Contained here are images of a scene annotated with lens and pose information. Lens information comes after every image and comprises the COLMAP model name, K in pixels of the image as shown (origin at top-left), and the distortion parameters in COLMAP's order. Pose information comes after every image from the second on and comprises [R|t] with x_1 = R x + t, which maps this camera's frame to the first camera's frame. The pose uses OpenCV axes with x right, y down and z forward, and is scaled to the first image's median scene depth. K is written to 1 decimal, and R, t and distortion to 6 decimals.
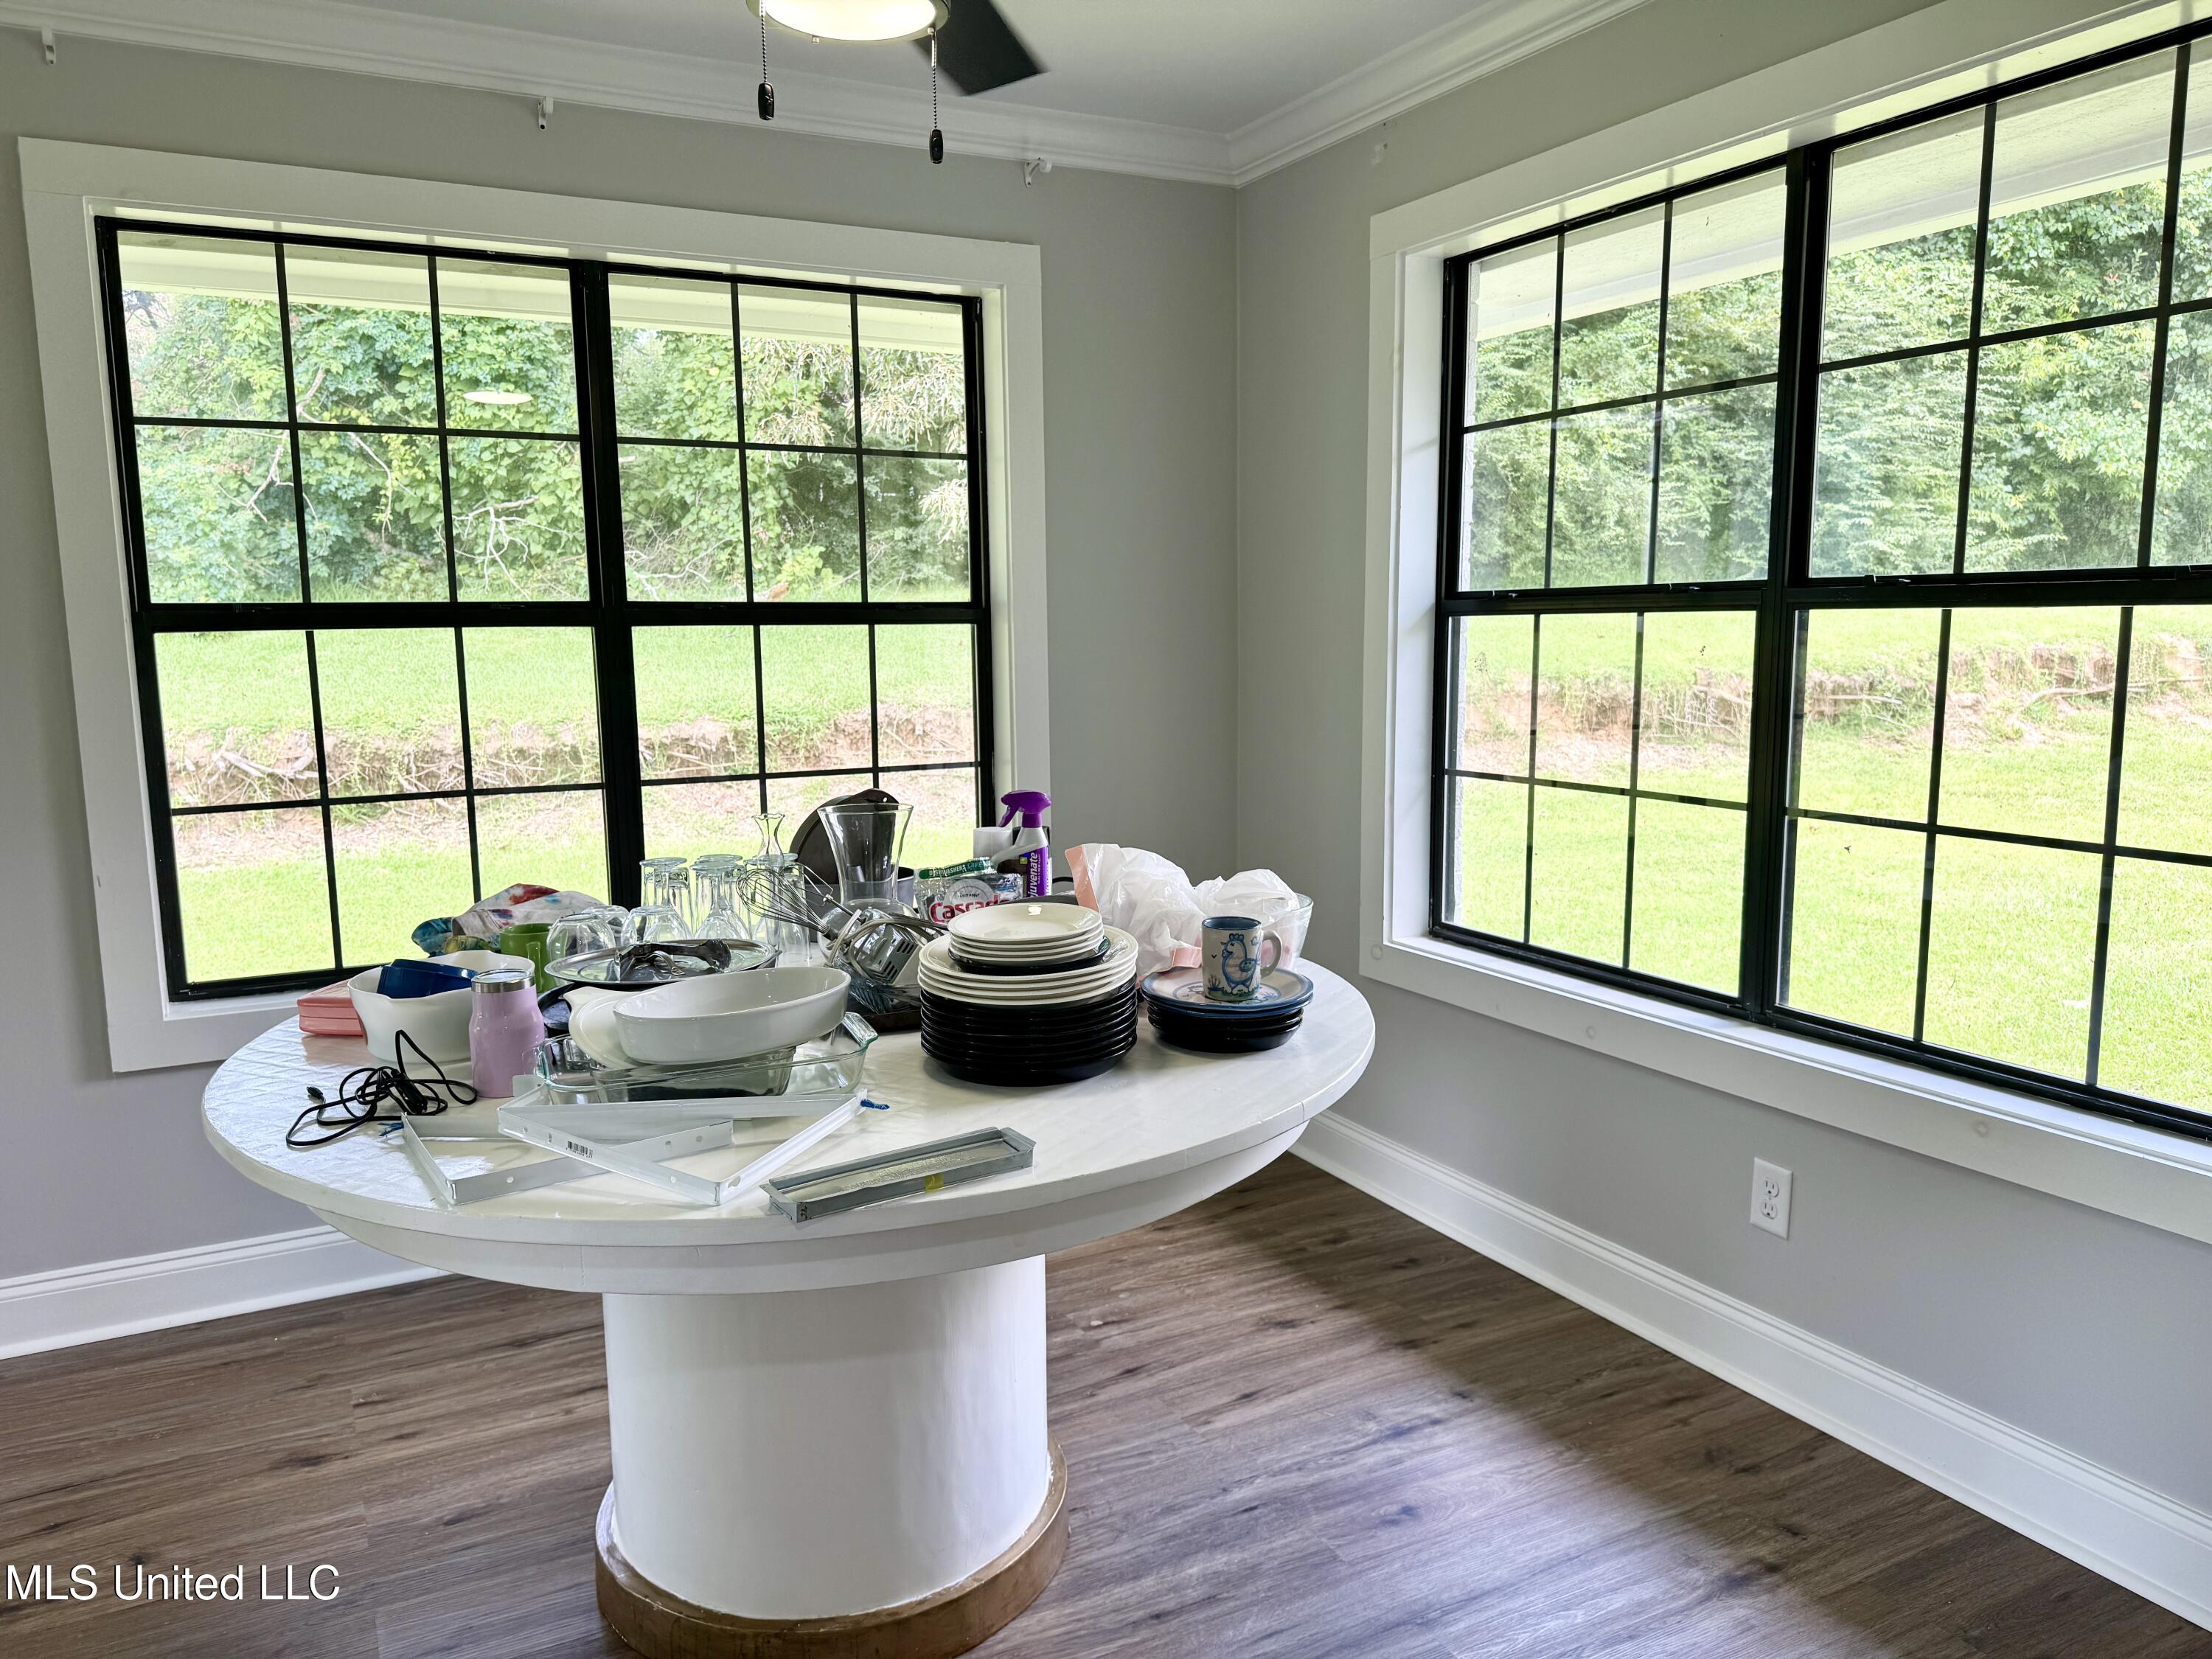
lens RADIAL K [[1568.5, 0, 1106.0], [0, 1568.5, 829.5], [0, 0, 1]] dist [0.044944, -0.001319]
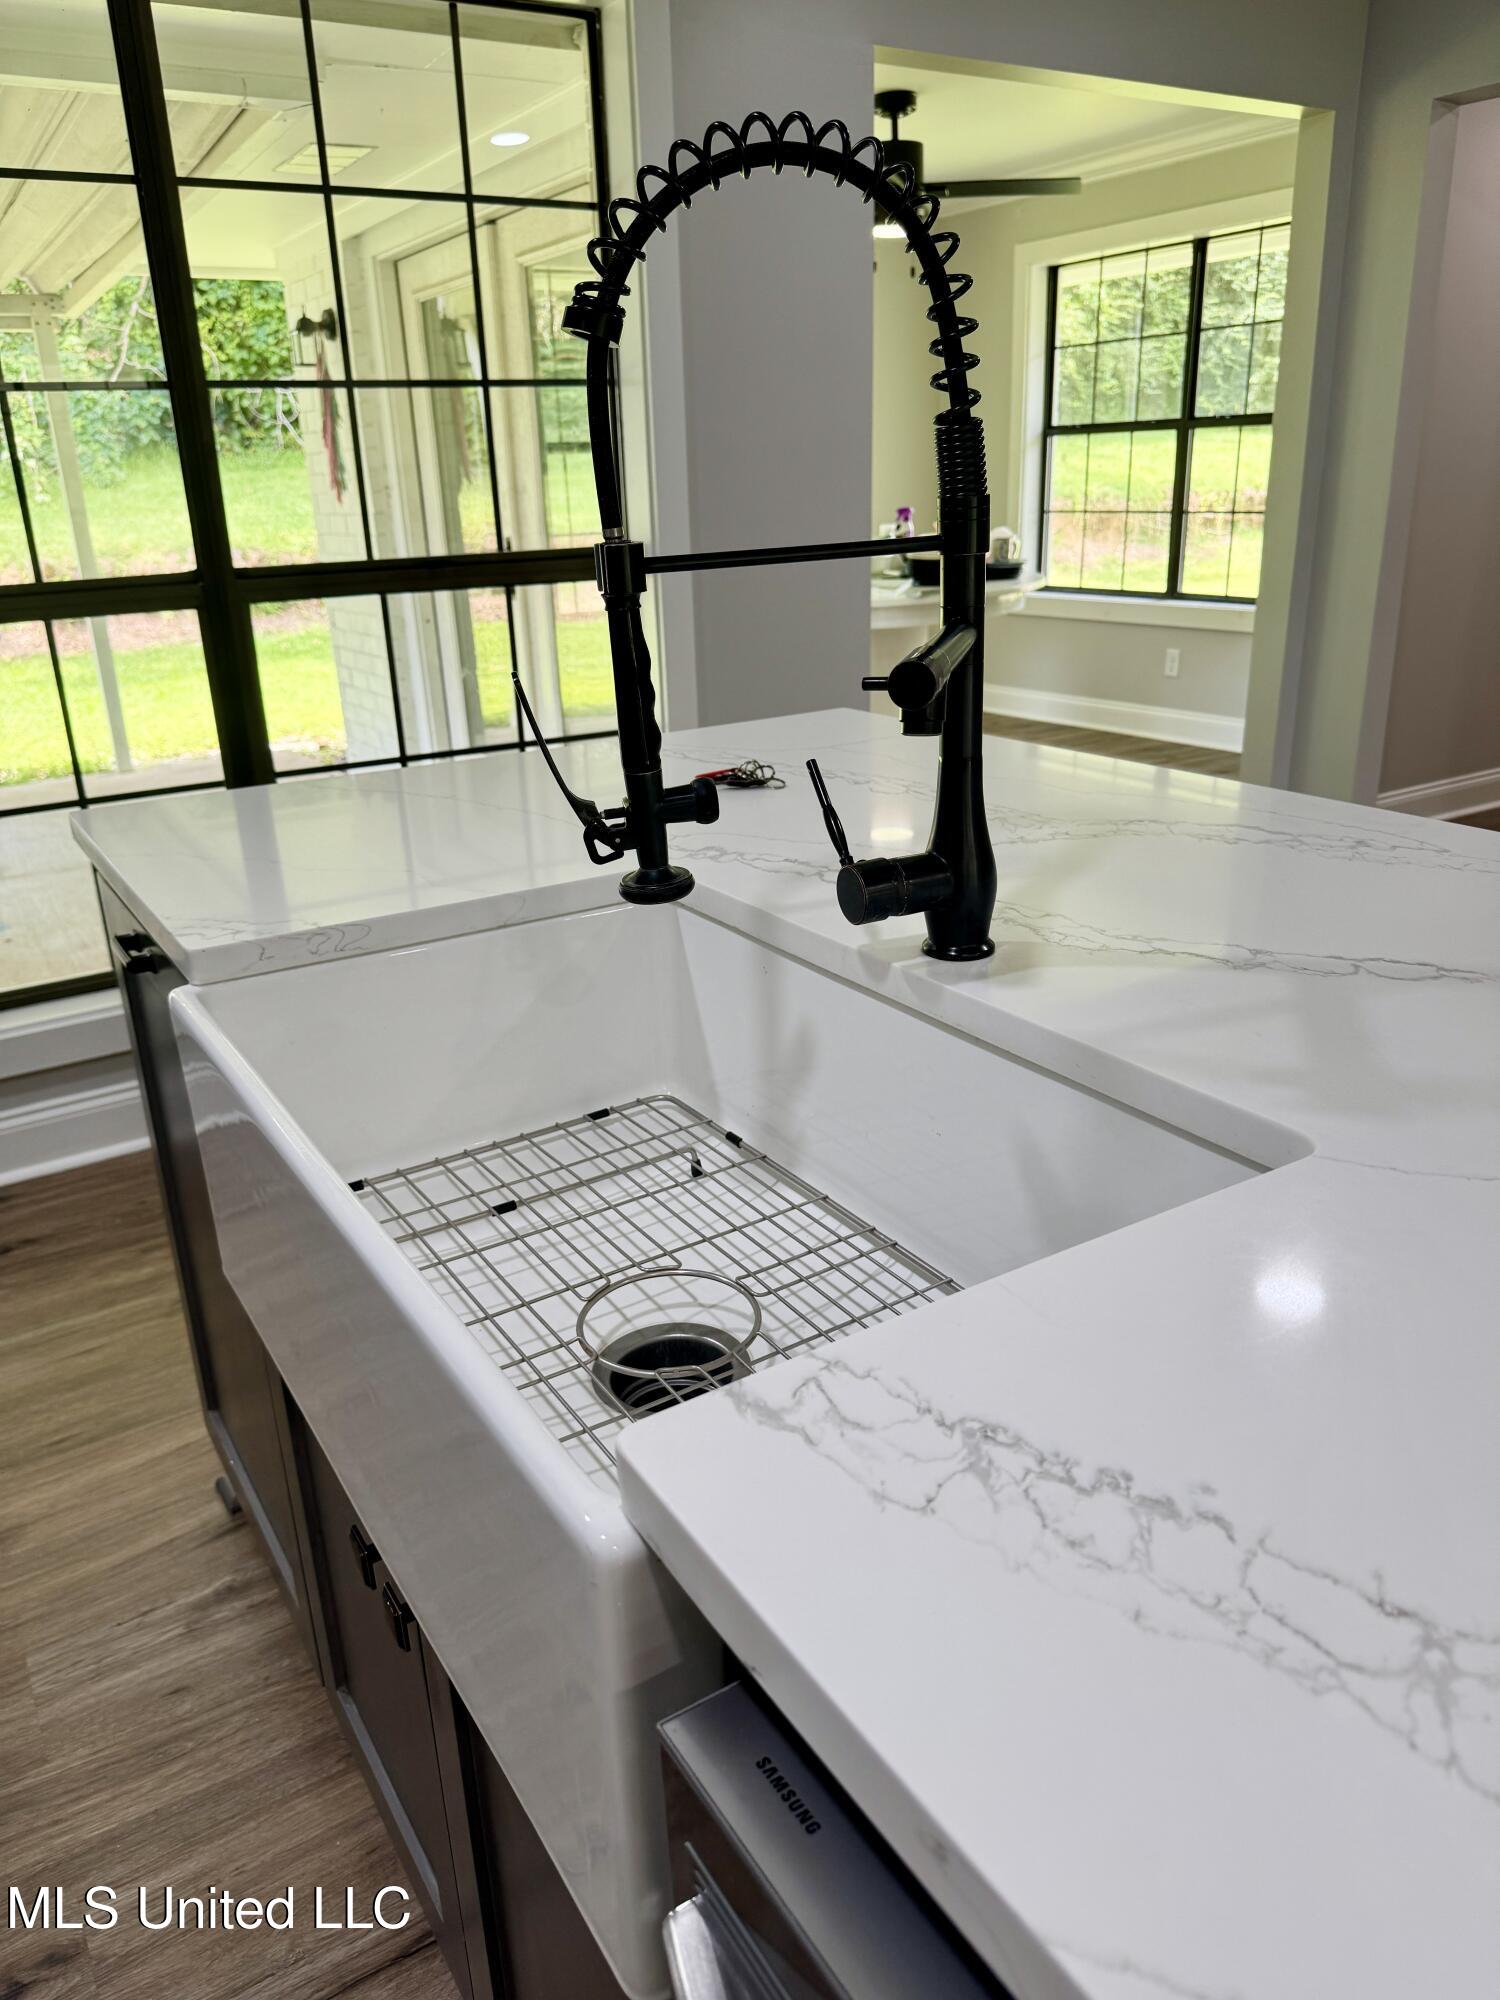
lens RADIAL K [[1410.4, 0, 750.0], [0, 1410.4, 1000.0], [0, 0, 1]] dist [-0.009717, -0.004622]
pose [[0.996621, -0.048203, 0.066498, -0.165008], [0.032050, 0.973717, 0.225494, 0.078648], [-0.075620, -0.222601, 0.971972, -0.478438]]
